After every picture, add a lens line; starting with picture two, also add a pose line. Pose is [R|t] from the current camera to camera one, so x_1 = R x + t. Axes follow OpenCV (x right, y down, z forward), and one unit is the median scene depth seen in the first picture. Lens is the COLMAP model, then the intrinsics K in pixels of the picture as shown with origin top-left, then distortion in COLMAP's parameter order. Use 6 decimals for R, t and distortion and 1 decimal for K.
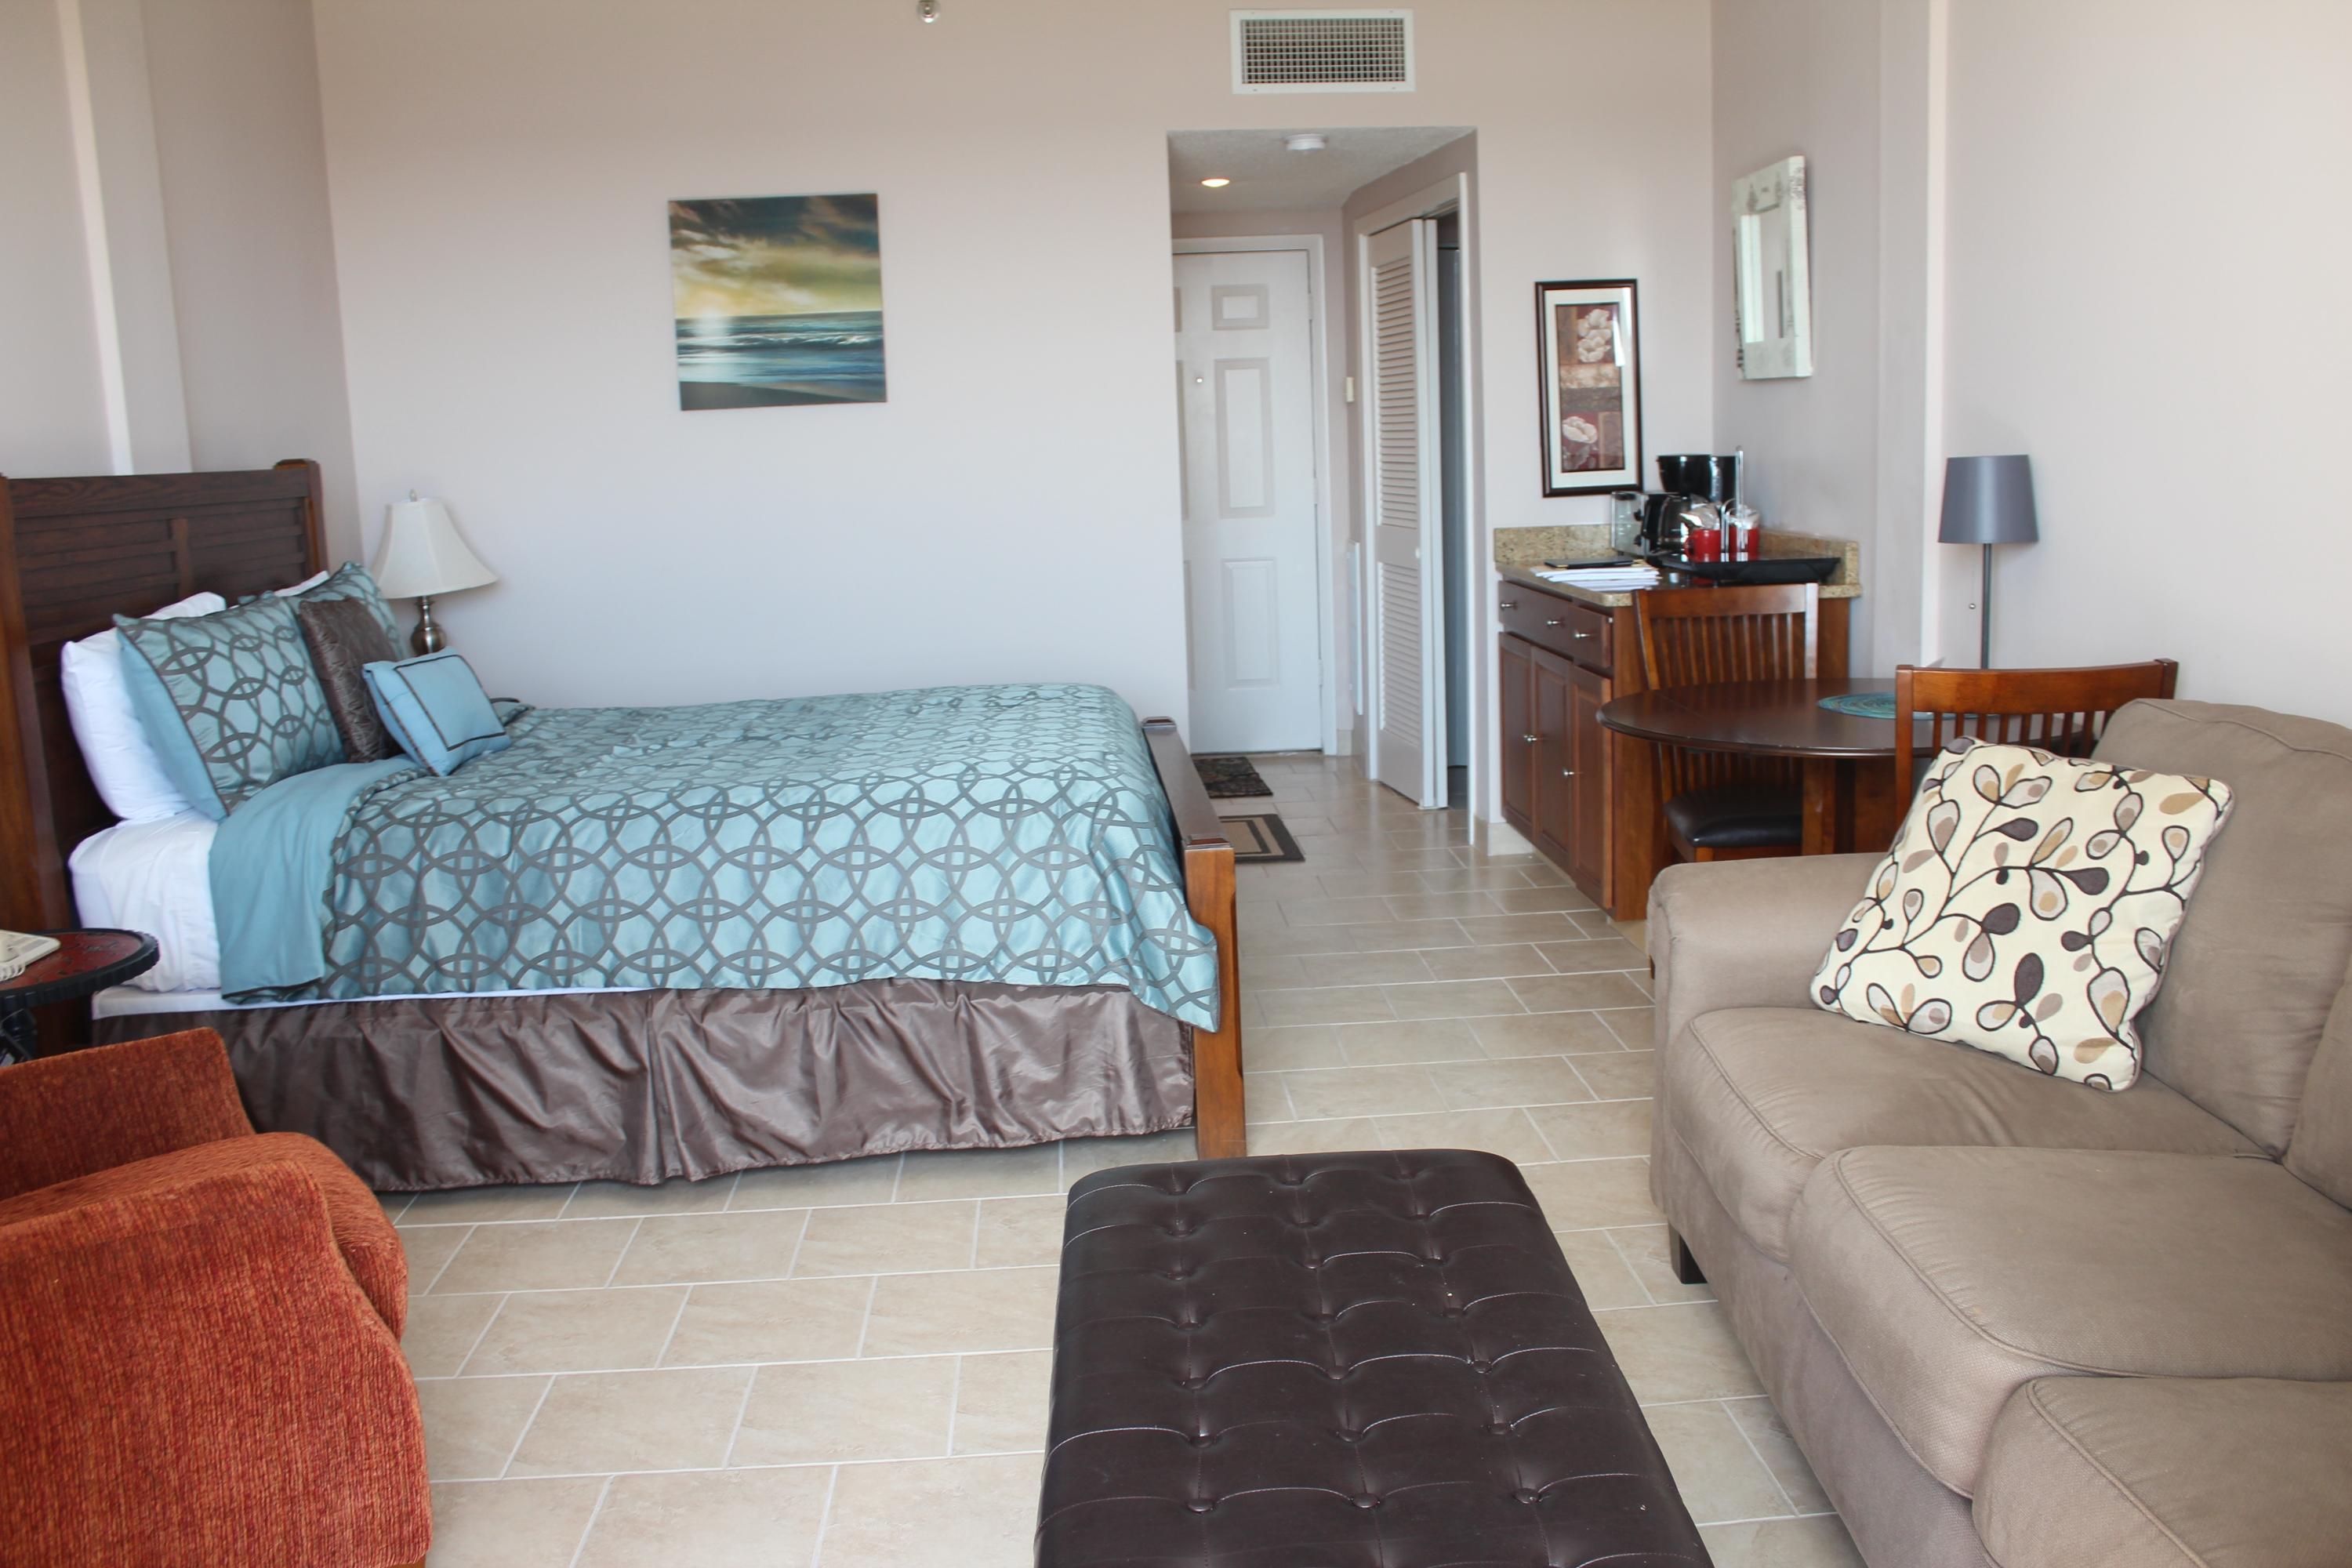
lens RADIAL K [[1978.0, 0, 1189.2], [0, 1978.0, 774.0], [0, 0, 1]] dist [-0.156682, 0.149296]
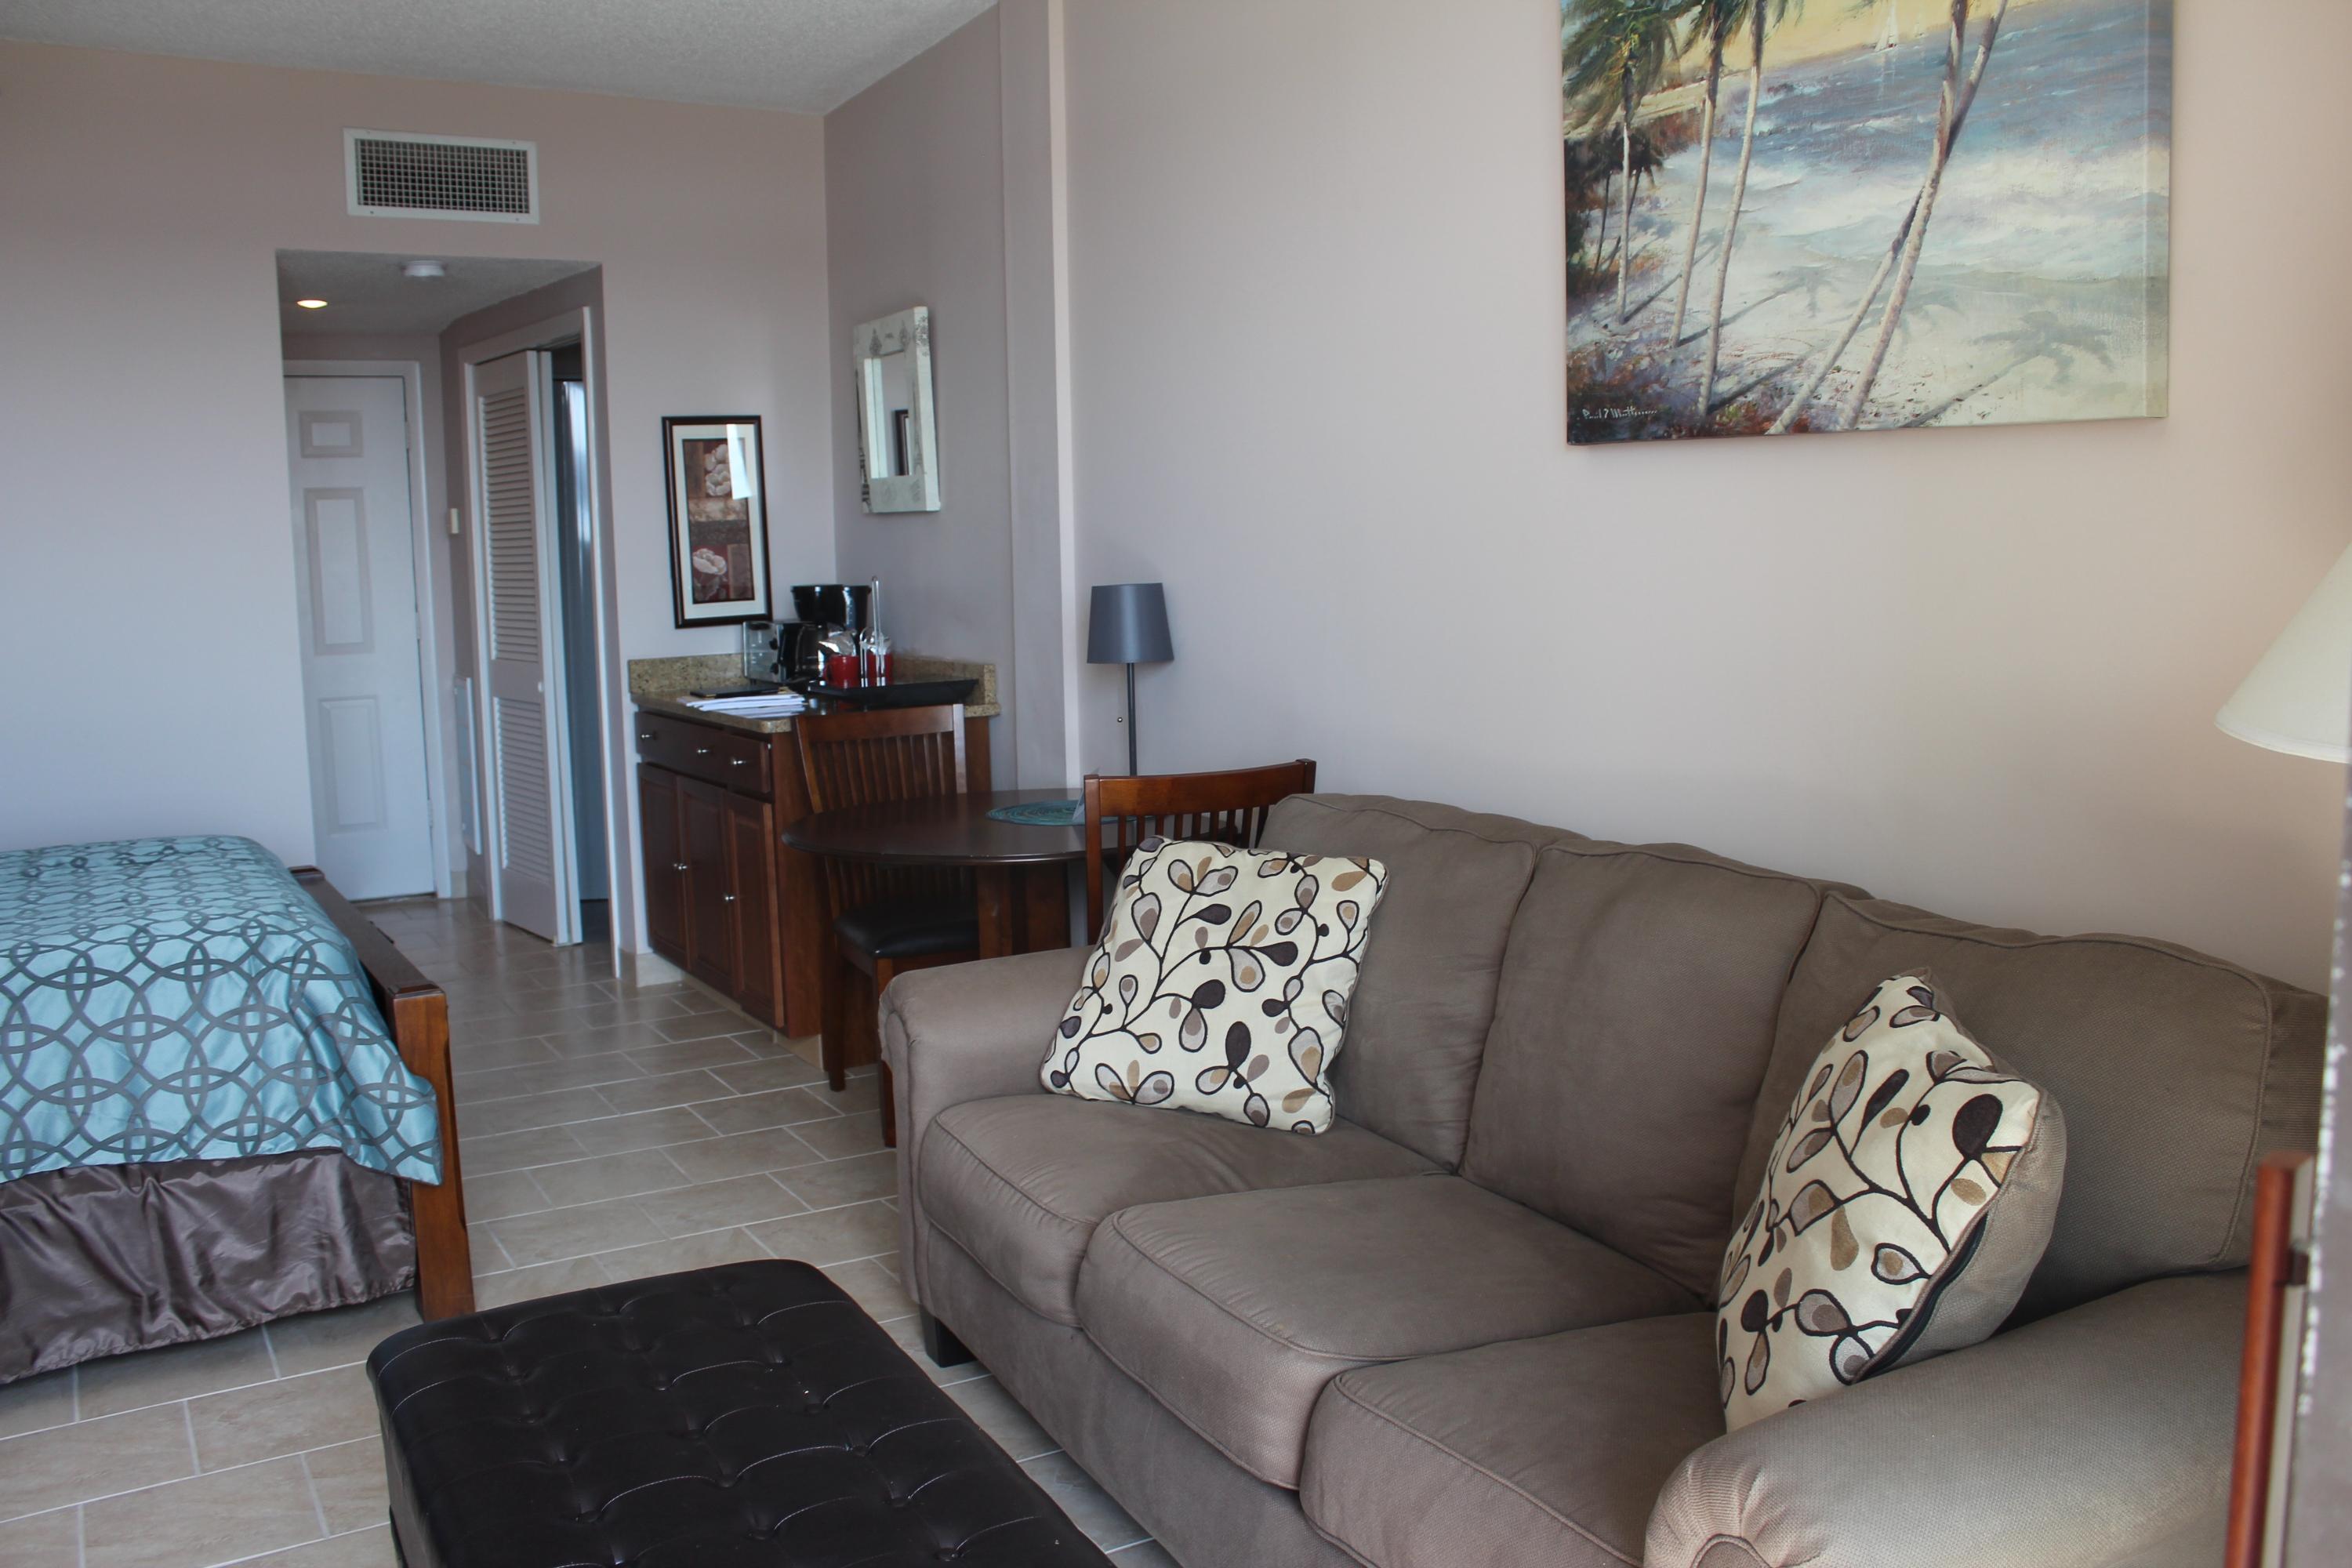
lens RADIAL K [[1985.9, 0, 1195.6], [0, 1985.9, 777.7], [0, 0, 1]] dist [-0.171257, 0.162977]
pose [[0.885837, -0.040537, 0.462222, -0.086832], [0.069268, 0.996567, -0.045351, 0.000657], [-0.458797, 0.072191, 0.885604, -0.022636]]
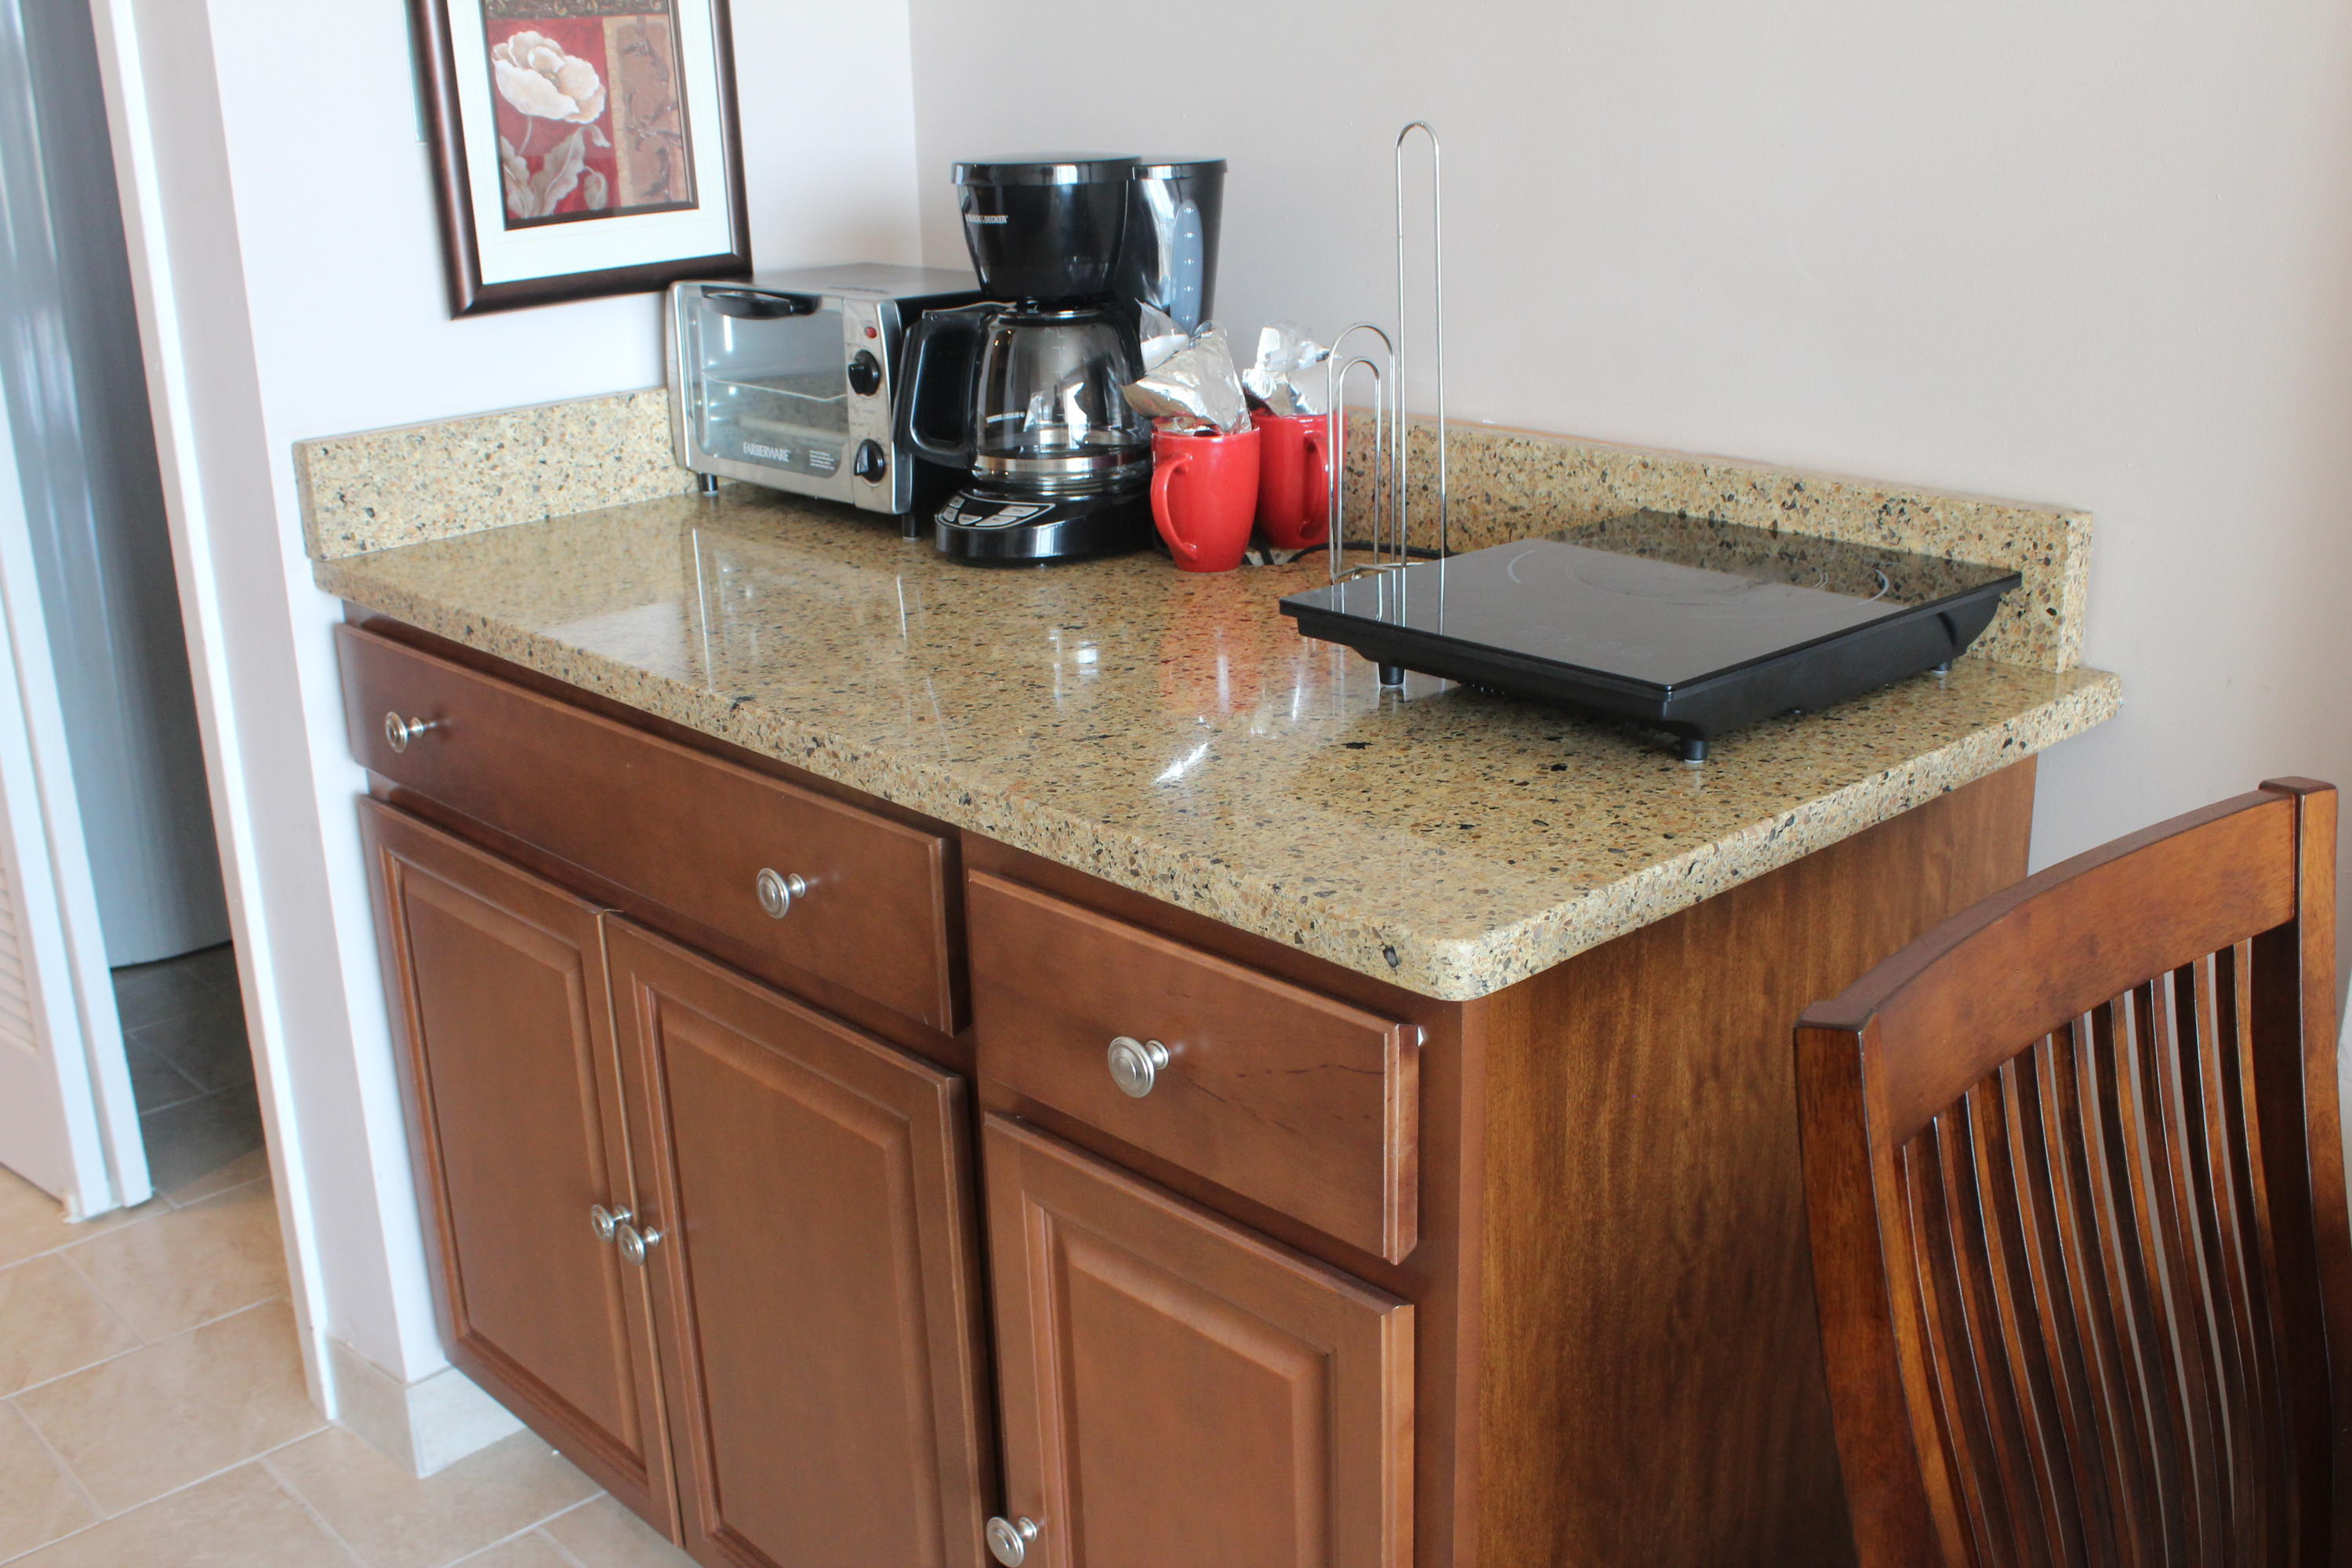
lens RADIAL K [[2310.4, 0, 1176.0], [0, 2310.4, 784.0], [0, 0, 1]] dist [-0.068675, 0.000650]
pose [[0.775646, -0.177596, 0.605668, 0.075640], [0.106075, 0.982628, 0.152285, -0.185567], [-0.622191, -0.053873, 0.781010, 1.088768]]
